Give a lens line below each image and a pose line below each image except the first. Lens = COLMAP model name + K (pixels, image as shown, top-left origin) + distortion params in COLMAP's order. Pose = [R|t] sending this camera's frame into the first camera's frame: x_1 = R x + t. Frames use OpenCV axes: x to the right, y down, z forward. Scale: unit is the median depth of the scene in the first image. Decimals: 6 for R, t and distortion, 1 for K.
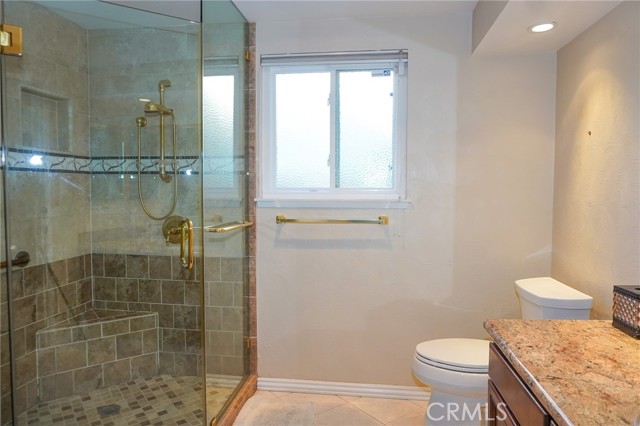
lens RADIAL K [[431.4, 0, 319.0], [0, 431.4, 211.8], [0, 0, 1]] dist [-0.042660, 0.038171]
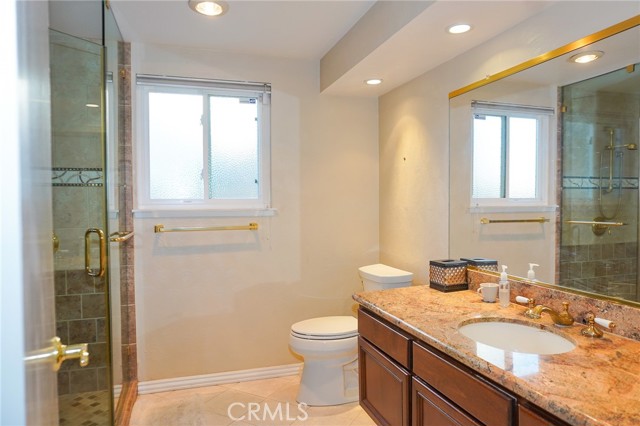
lens RADIAL K [[431.4, 0, 318.3], [0, 431.4, 212.8], [0, 0, 1]] dist [-0.042660, 0.038171]
pose [[0.904955, -0.019824, 0.425046, -0.185457], [0.030917, 0.999337, -0.019215, 0.010556], [-0.424383, 0.030530, 0.904968, -0.133047]]
